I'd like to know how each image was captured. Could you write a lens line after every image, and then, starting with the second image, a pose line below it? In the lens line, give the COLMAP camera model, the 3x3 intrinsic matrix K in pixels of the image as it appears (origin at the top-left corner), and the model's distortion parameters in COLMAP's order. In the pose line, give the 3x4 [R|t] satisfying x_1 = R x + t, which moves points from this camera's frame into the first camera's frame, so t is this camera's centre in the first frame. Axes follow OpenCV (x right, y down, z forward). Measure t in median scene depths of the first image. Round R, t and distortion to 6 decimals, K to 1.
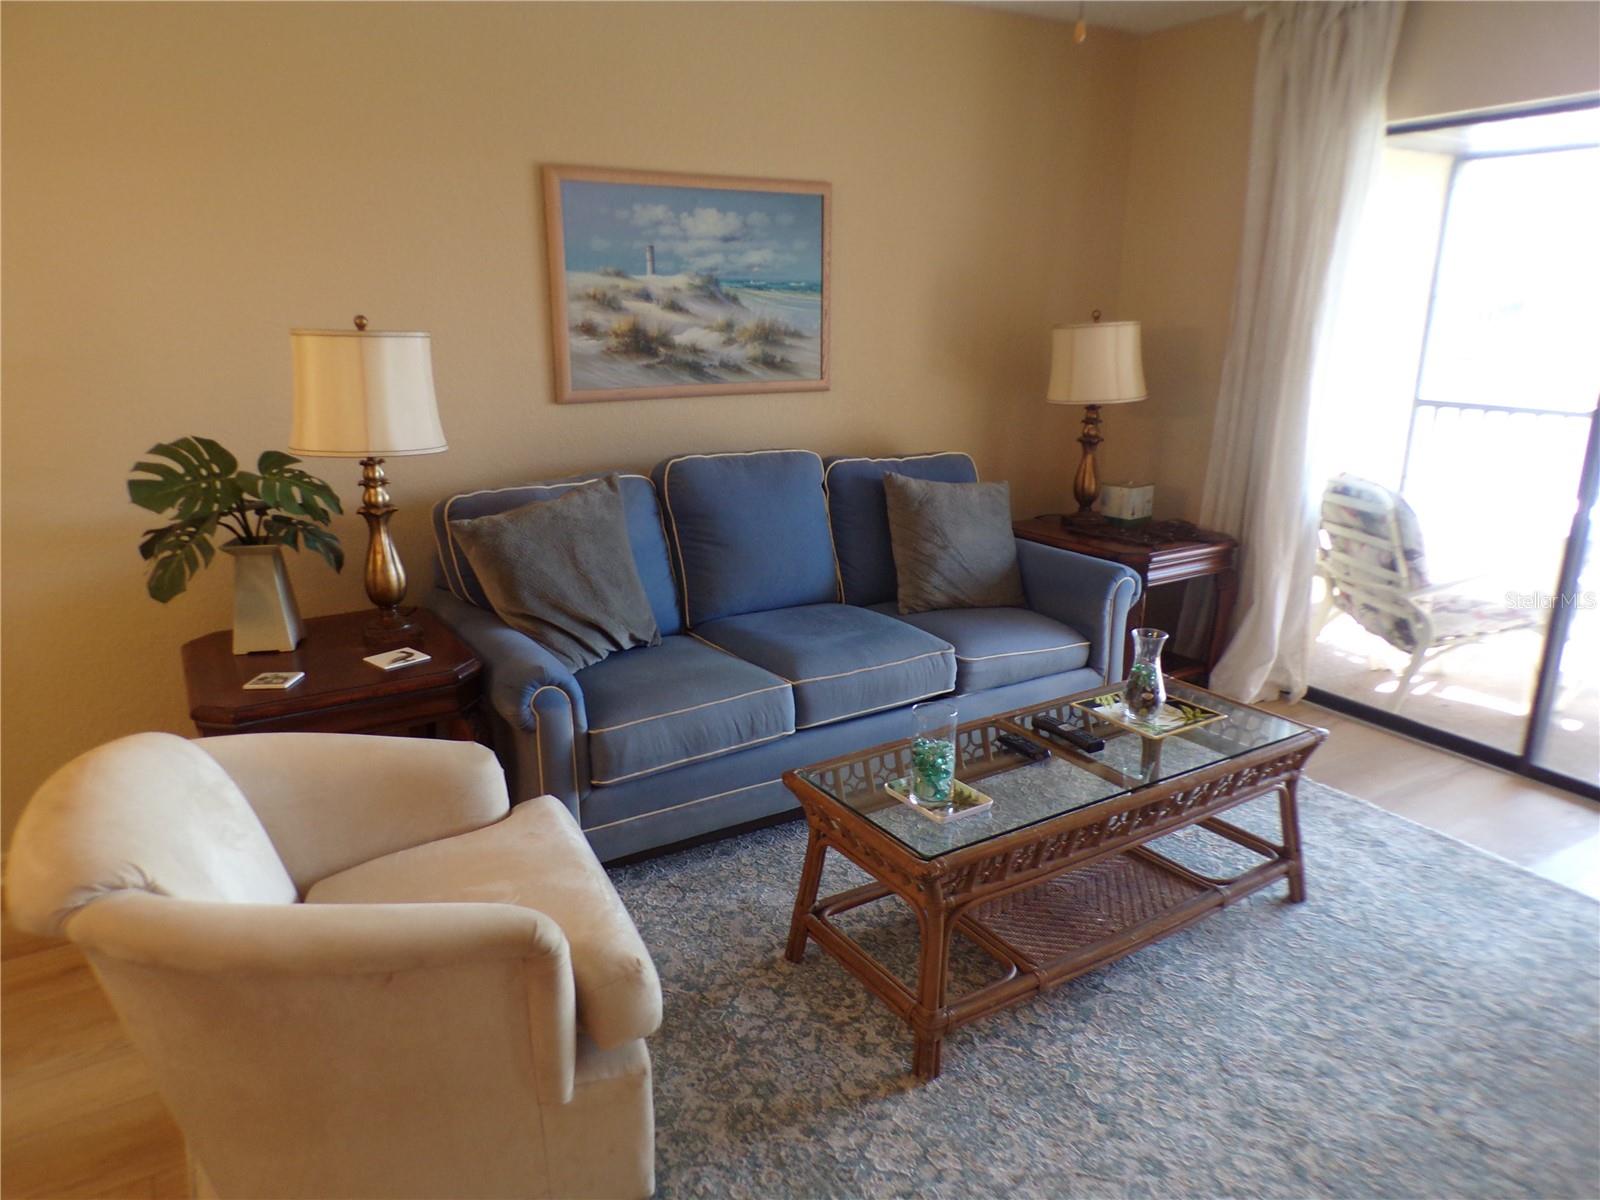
lens RADIAL K [[1088.3, 0, 805.0], [0, 1088.3, 607.4], [0, 0, 1]] dist [-0.002828, 0.020101]
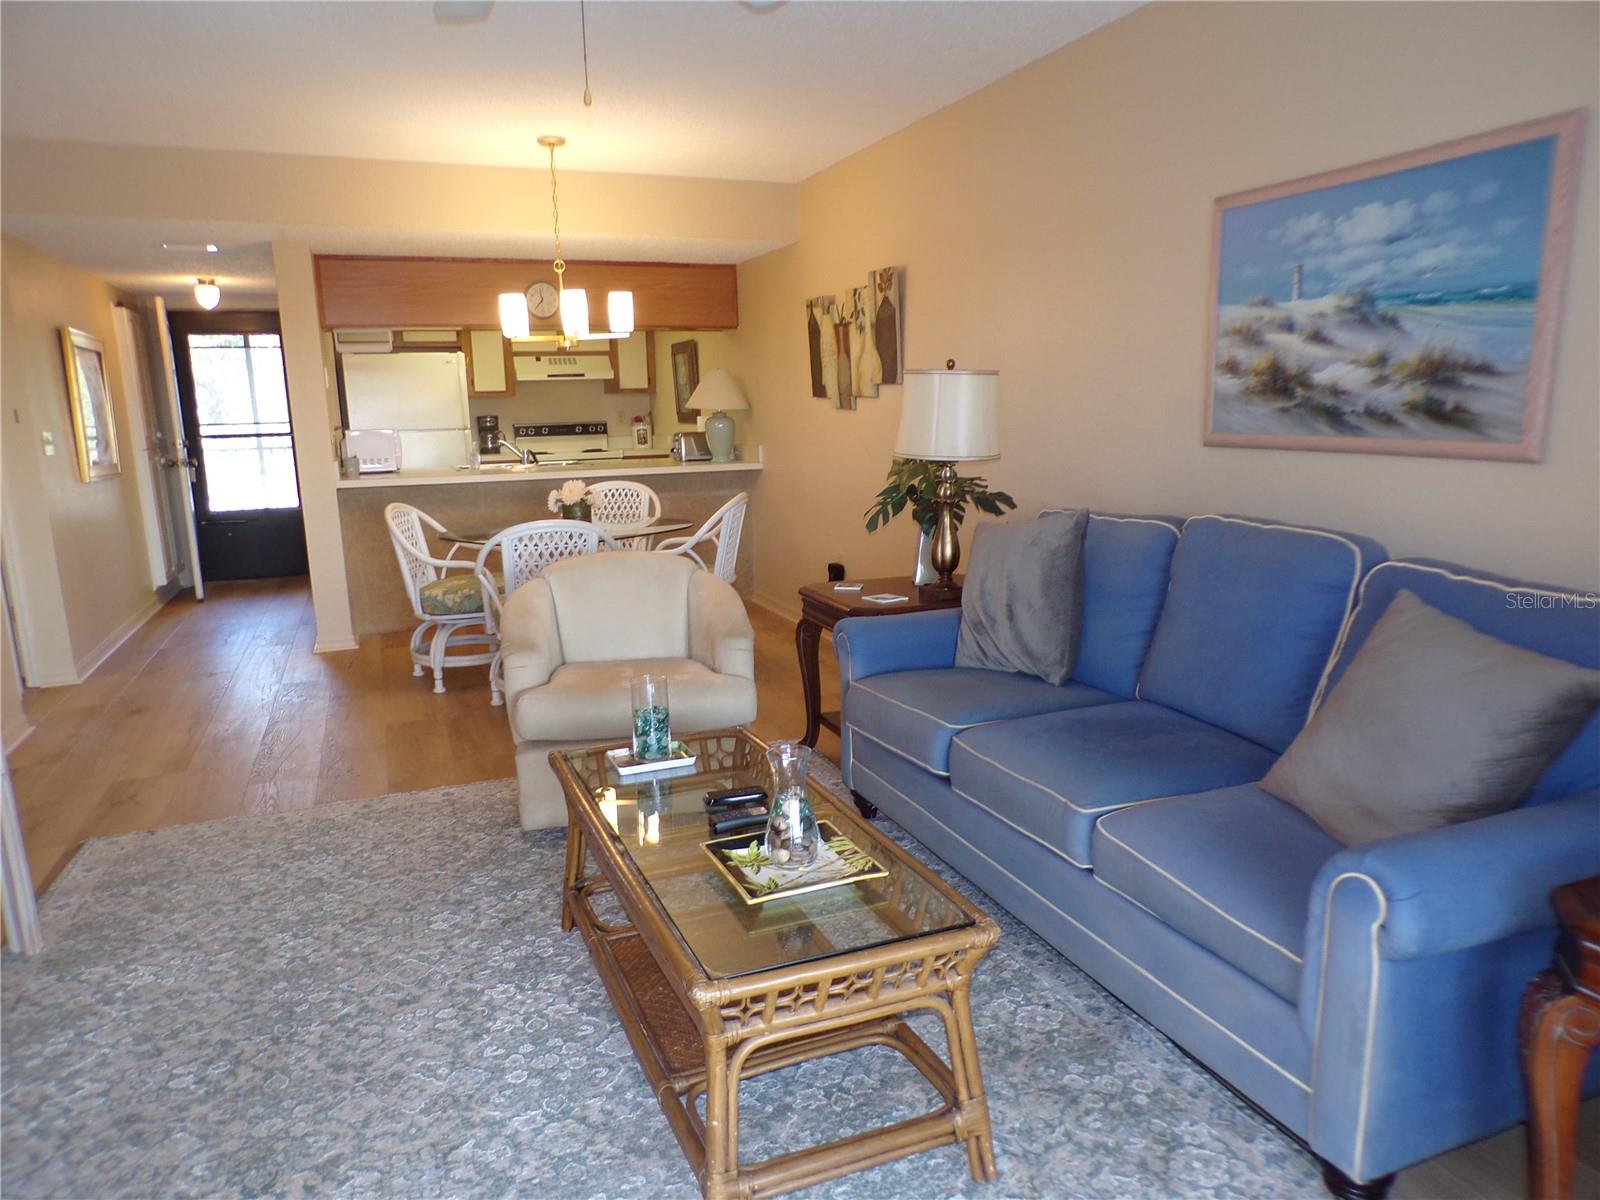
lens RADIAL K [[1088.3, 0, 802.7], [0, 1088.3, 606.5], [0, 0, 1]] dist [-0.002828, 0.020101]
pose [[-0.164902, 0.188996, -0.968033, 0.740661], [-0.256639, 0.939440, 0.227131, -0.173067], [0.952336, 0.285889, -0.106412, 0.771933]]
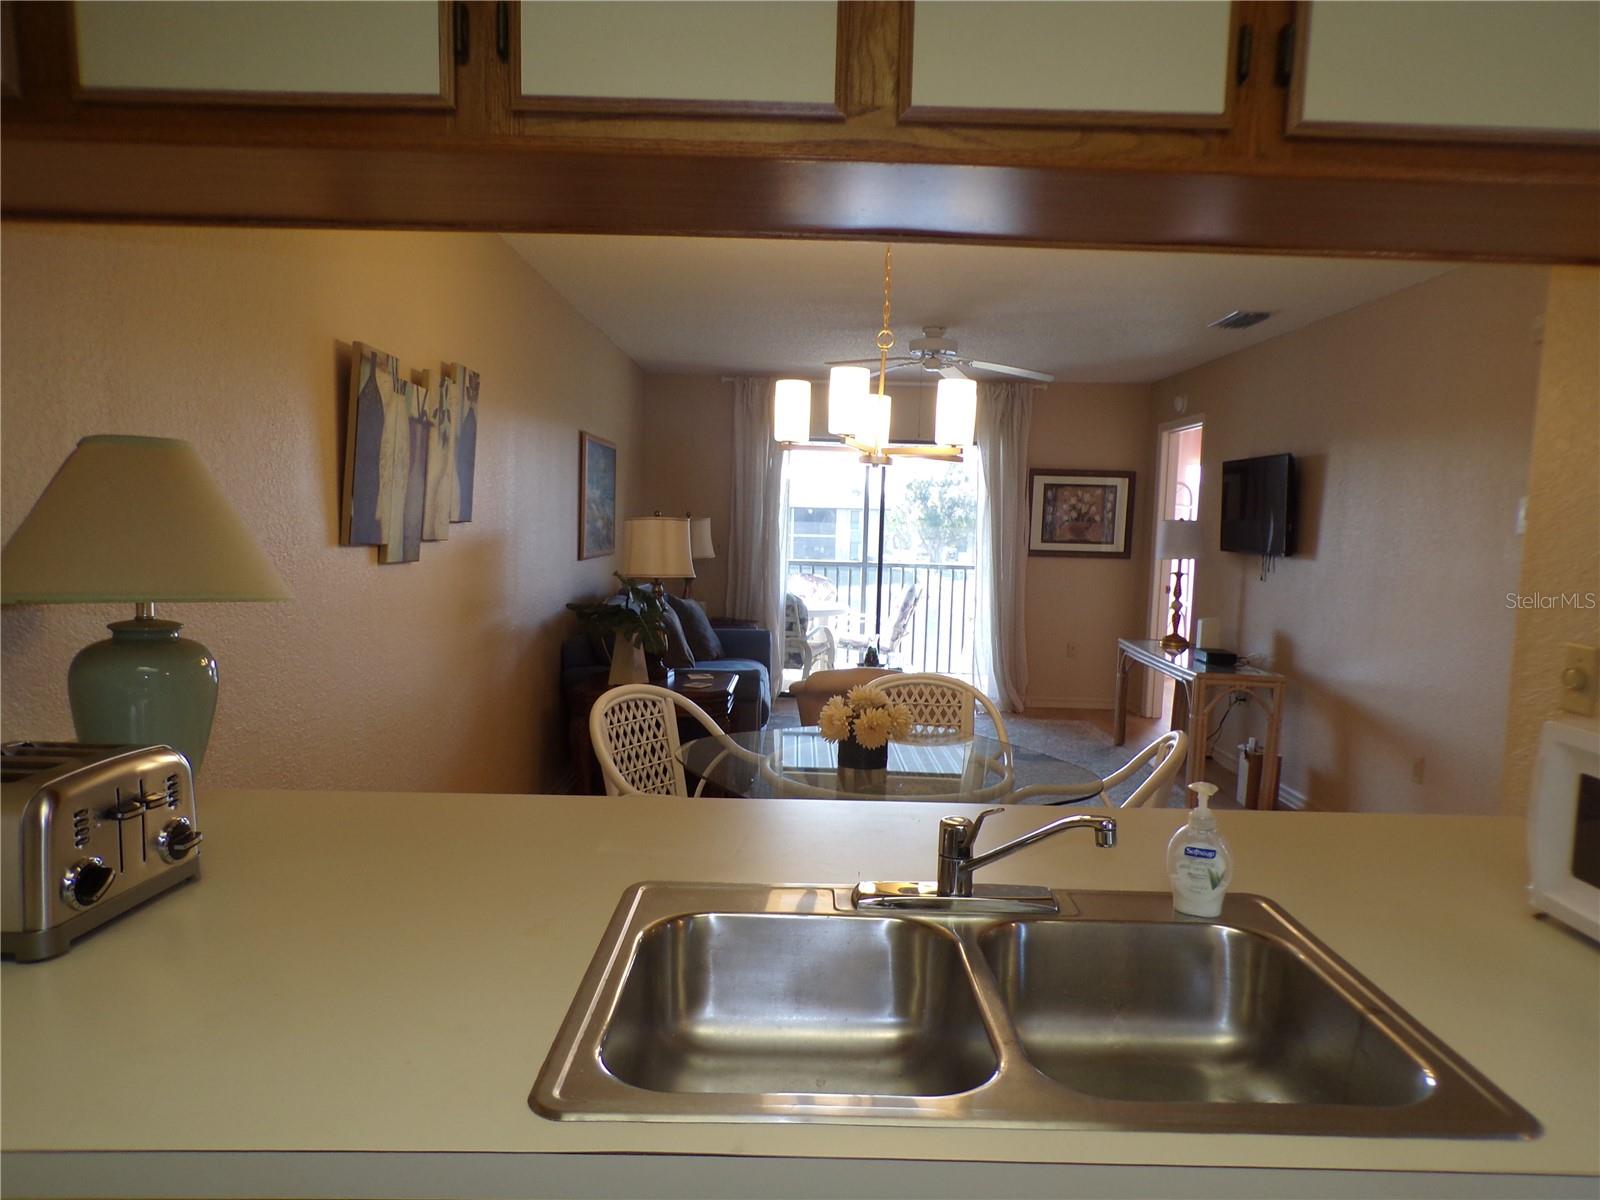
lens RADIAL K [[1088.3, 0, 796.2], [0, 1088.3, 601.7], [0, 0, 1]] dist [-0.002828, 0.020101]
pose [[0.522981, -0.056705, 0.850456, -1.454969], [0.215279, 0.974222, -0.067426, 0.065362], [-0.824710, 0.218348, 0.521707, -0.159571]]
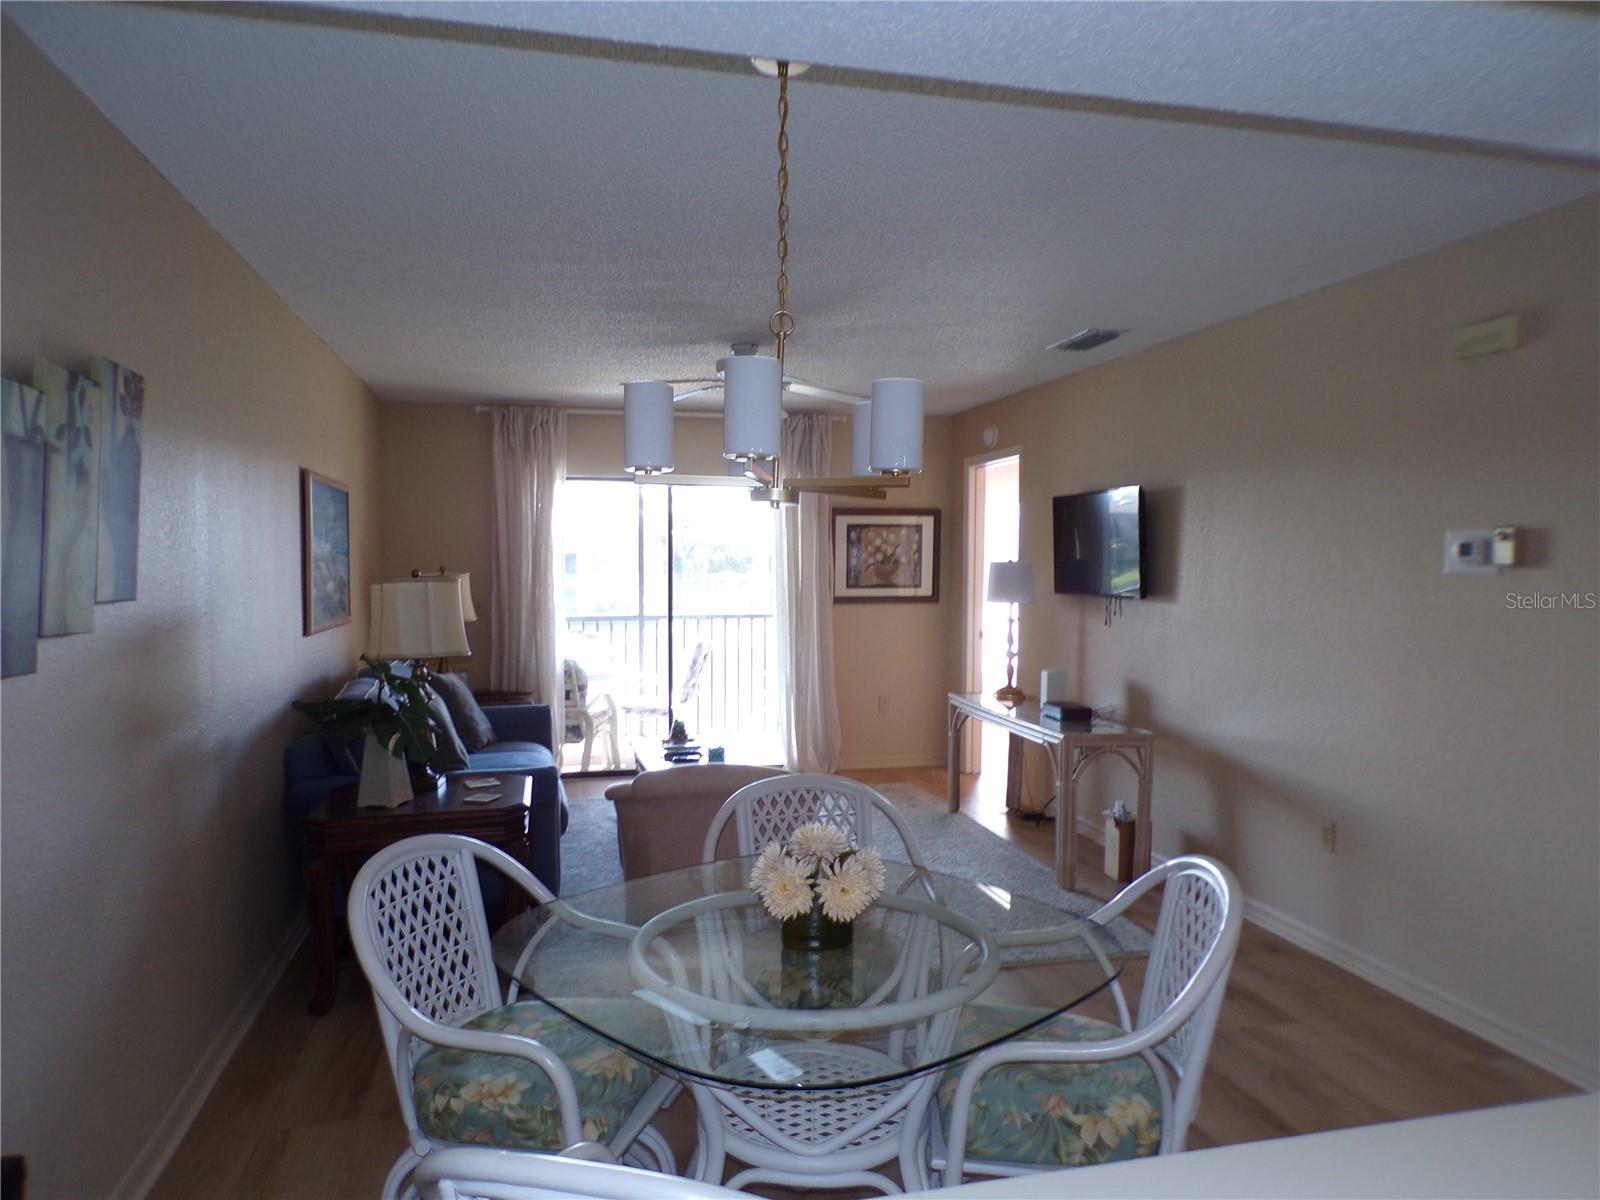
lens RADIAL K [[1088.3, 0, 795.6], [0, 1088.3, 610.8], [0, 0, 1]] dist [-0.002828, 0.020101]
pose [[0.307313, -0.047063, 0.950444, -1.244570], [0.268976, 0.962344, -0.039318, -0.003694], [-0.912804, 0.267730, 0.308400, 0.042363]]
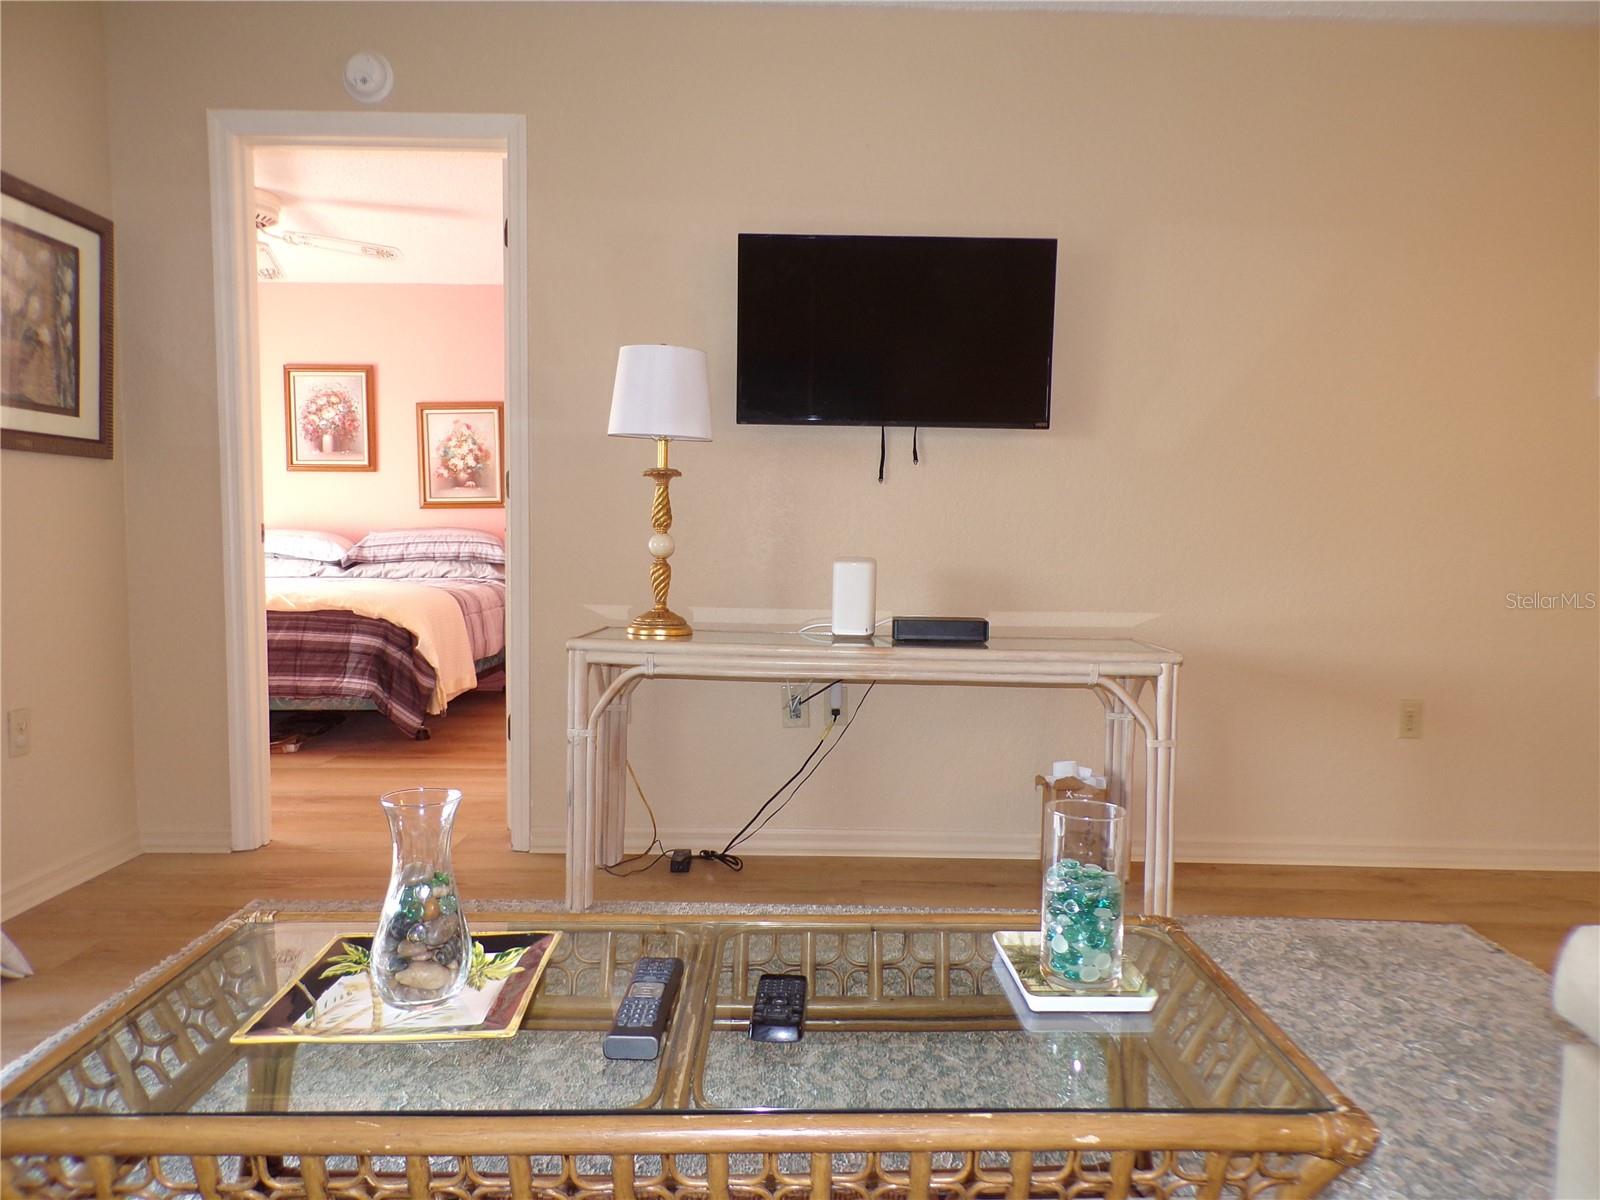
lens RADIAL K [[1088.3, 0, 789.1], [0, 1088.3, 606.1], [0, 0, 1]] dist [-0.002828, 0.020101]
pose [[-0.853004, -0.056562, 0.518830, -0.031531], [0.129198, 0.940283, 0.314921, -0.120894], [-0.505659, 0.335661, -0.794758, 0.914736]]
